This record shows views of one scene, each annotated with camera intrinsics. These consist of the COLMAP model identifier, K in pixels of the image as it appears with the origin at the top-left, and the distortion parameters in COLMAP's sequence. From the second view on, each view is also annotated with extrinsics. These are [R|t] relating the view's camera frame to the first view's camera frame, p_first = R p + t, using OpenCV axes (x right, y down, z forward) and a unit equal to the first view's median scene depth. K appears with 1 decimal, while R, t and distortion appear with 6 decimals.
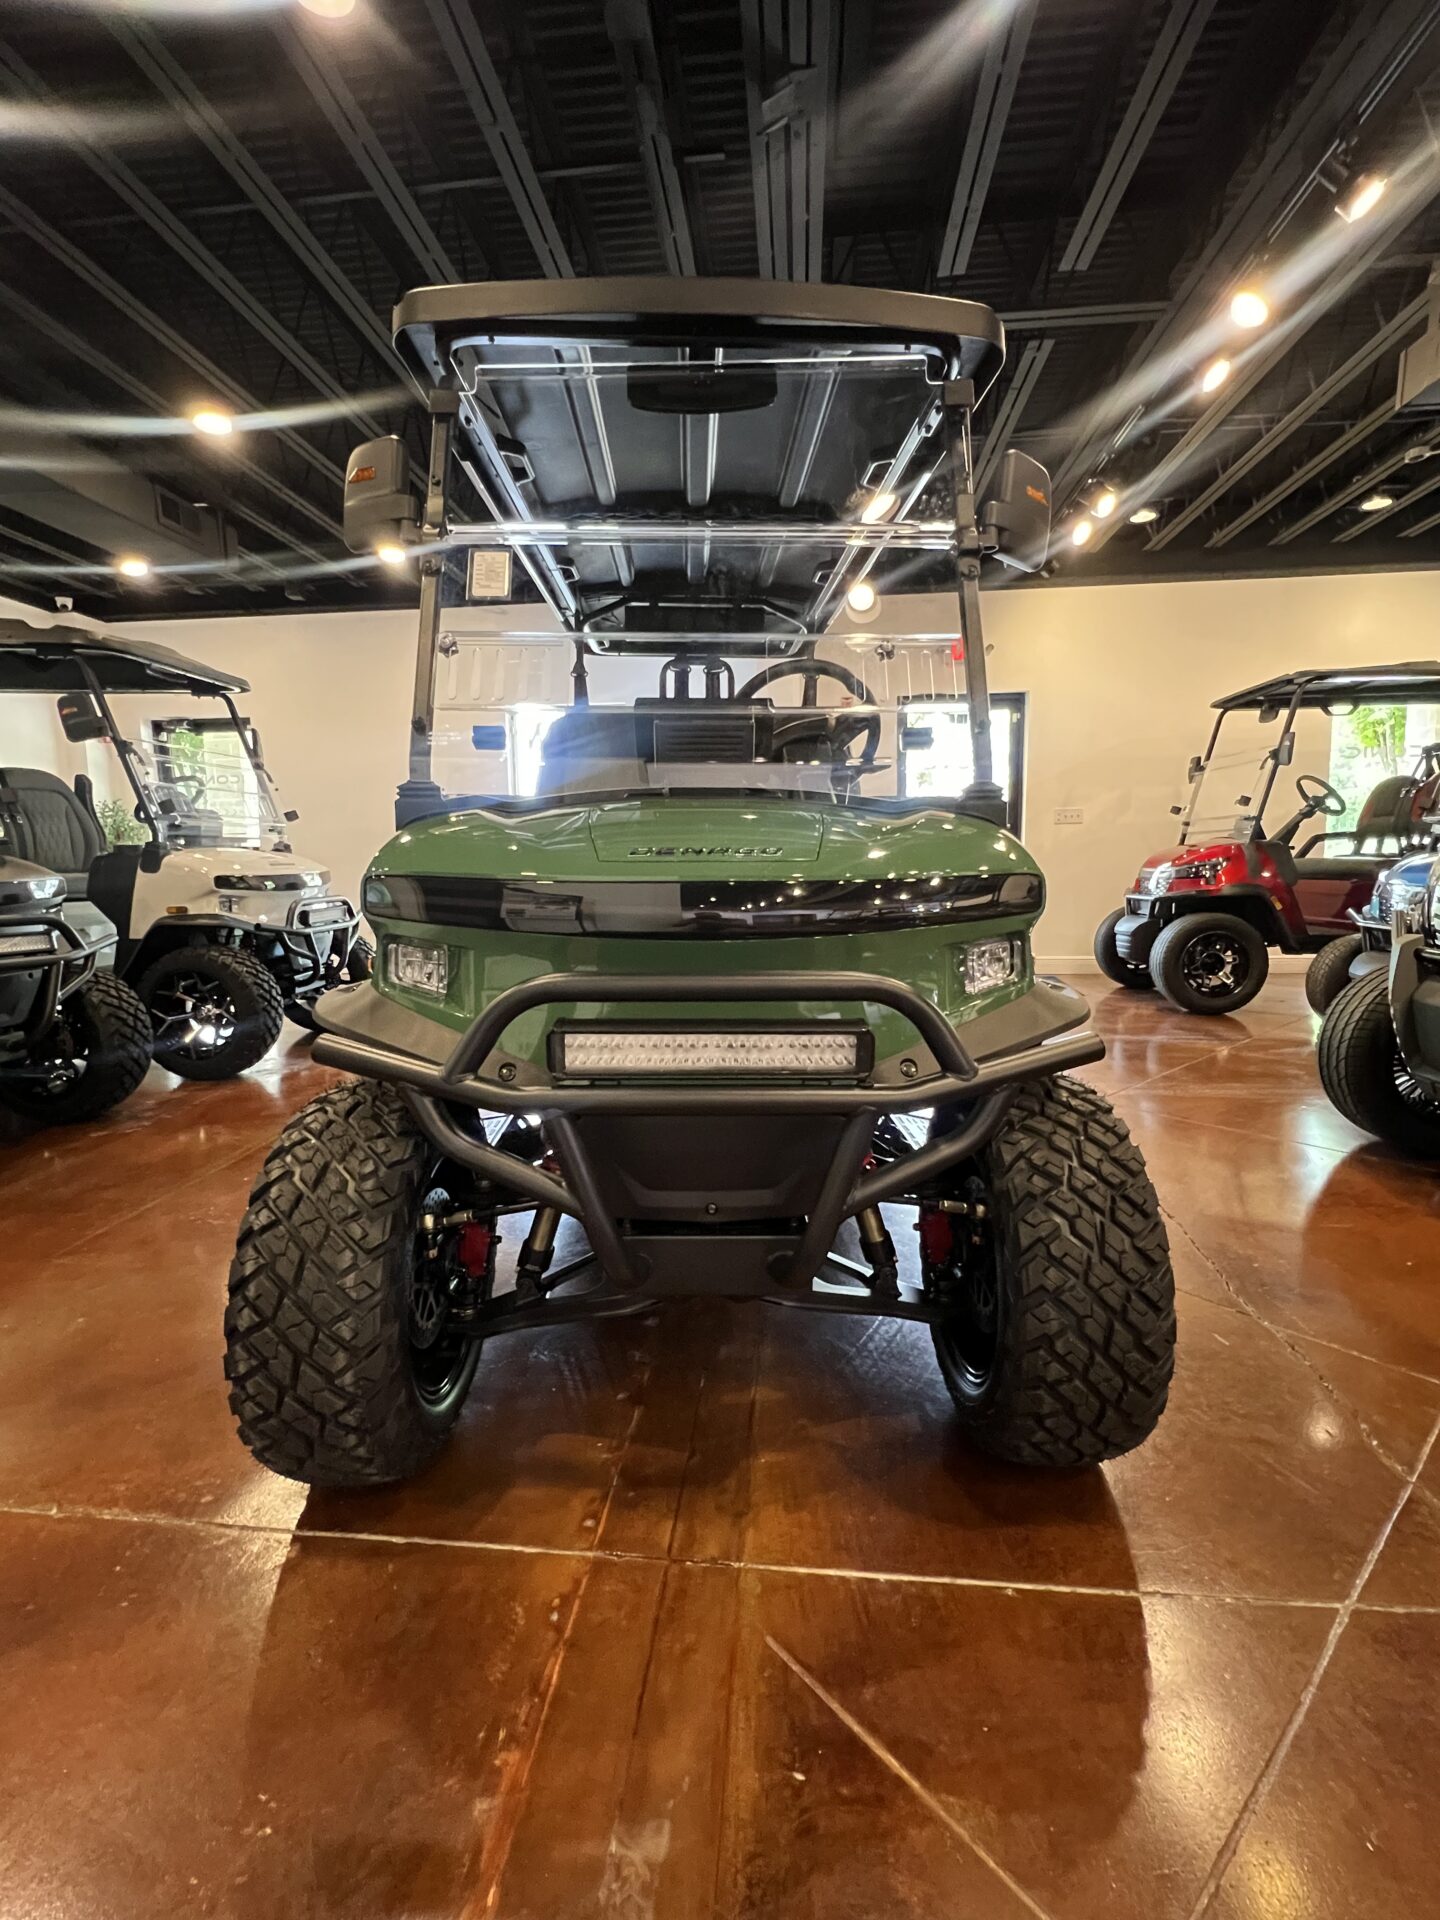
lens RADIAL K [[843.7, 0, 719.3], [0, 843.7, 952.7], [0, 0, 1]] dist [-0.002134, -0.000274]
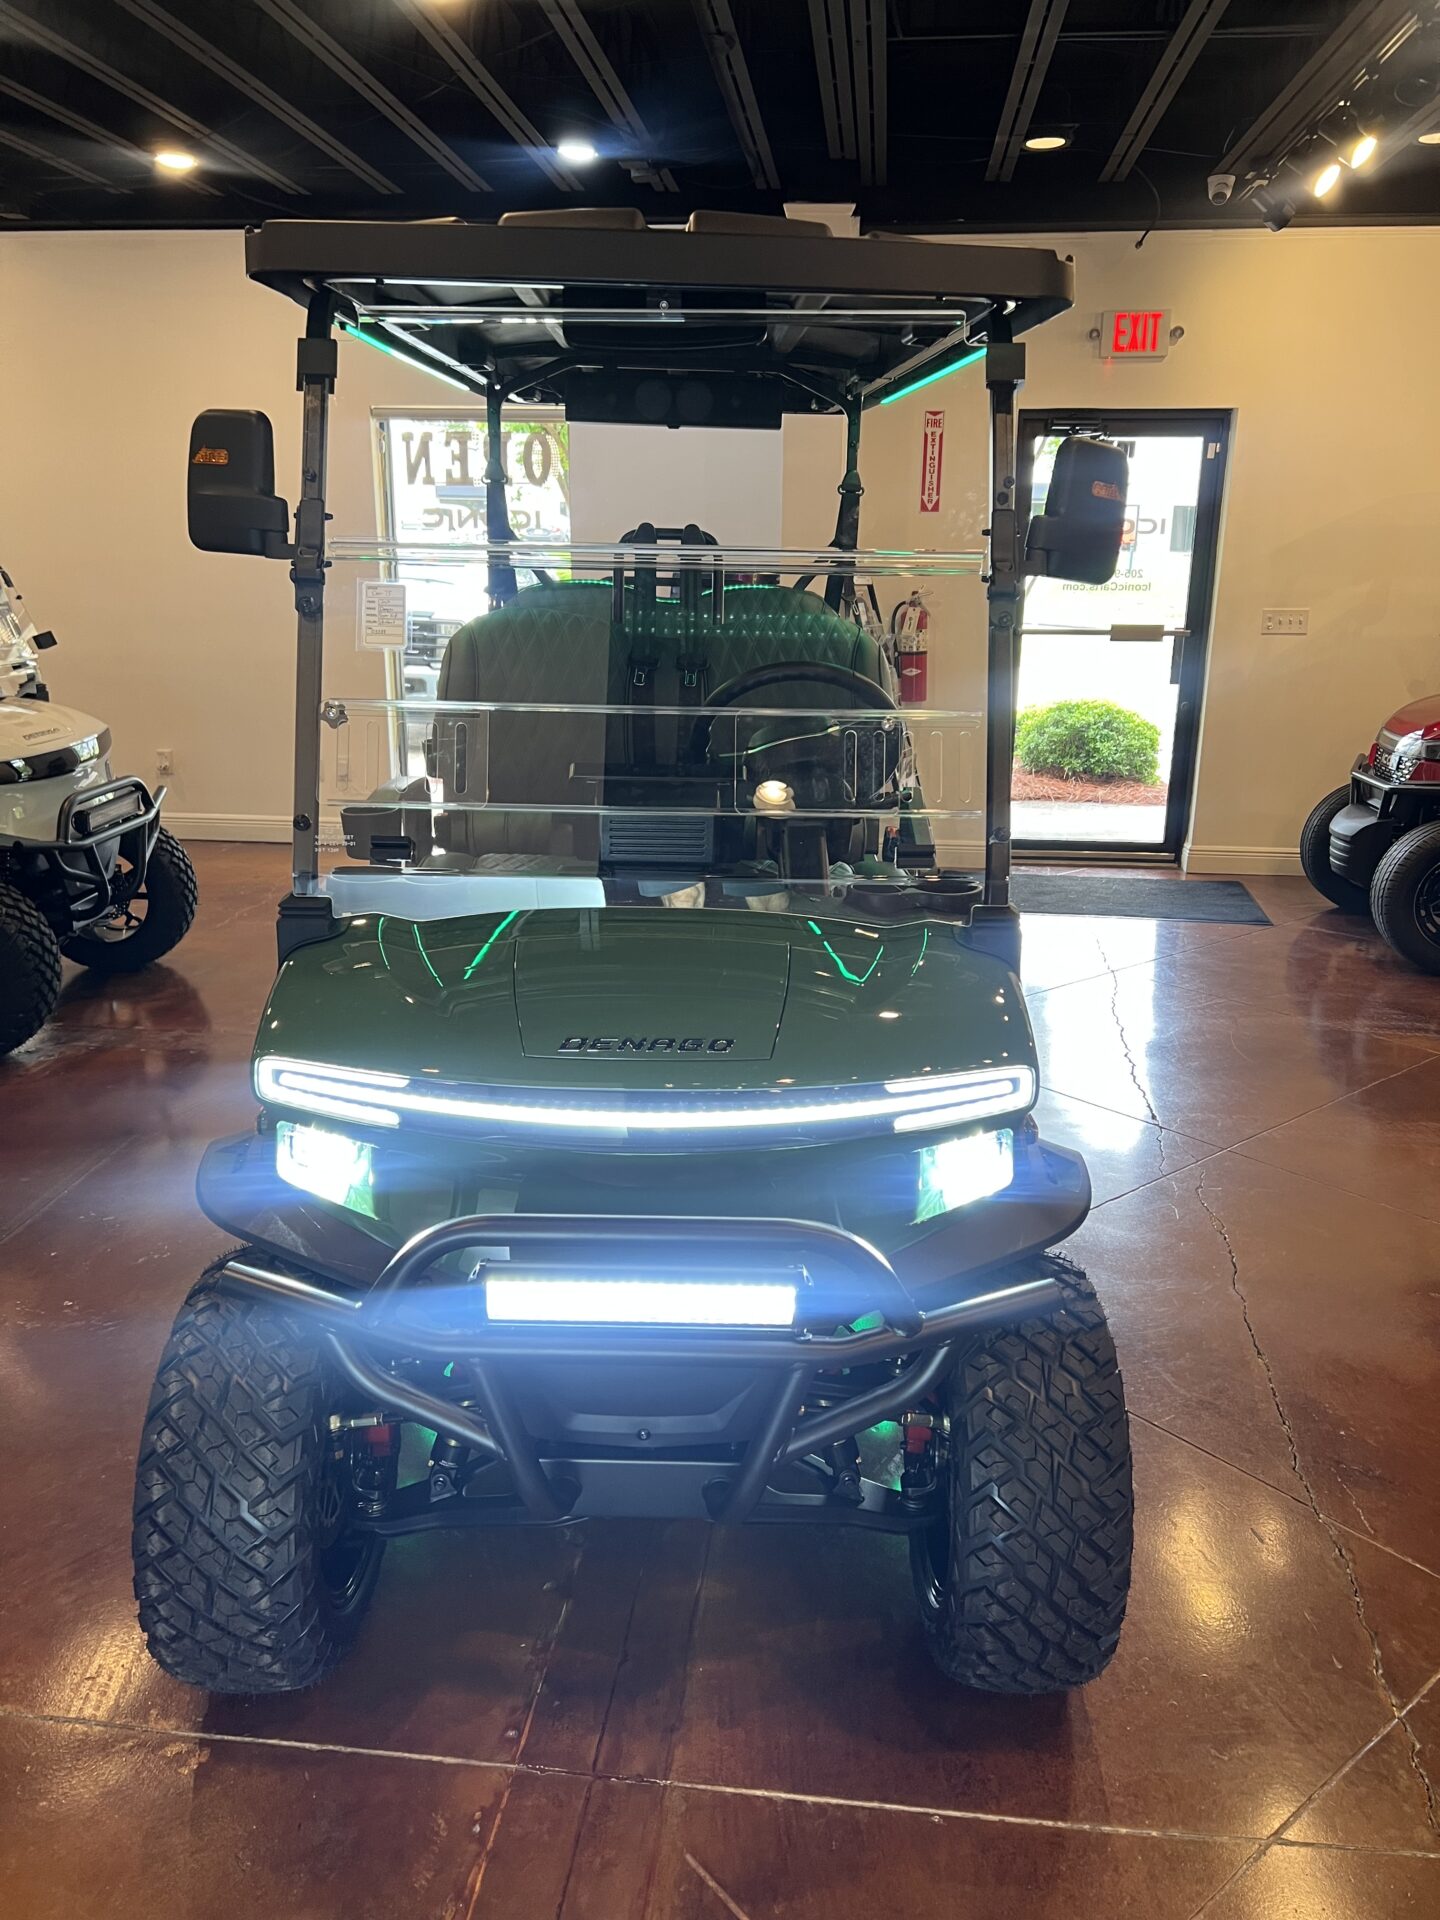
lens RADIAL K [[1426.4, 0, 720.0], [0, 1426.4, 960.0], [0, 0, 1]] dist [0.041457, -0.046082]
pose [[0.999660, 0.025734, -0.004142, 0.068573], [-0.024698, 0.985994, 0.164945, -0.480603], [0.008329, -0.164786, 0.986294, -0.476305]]
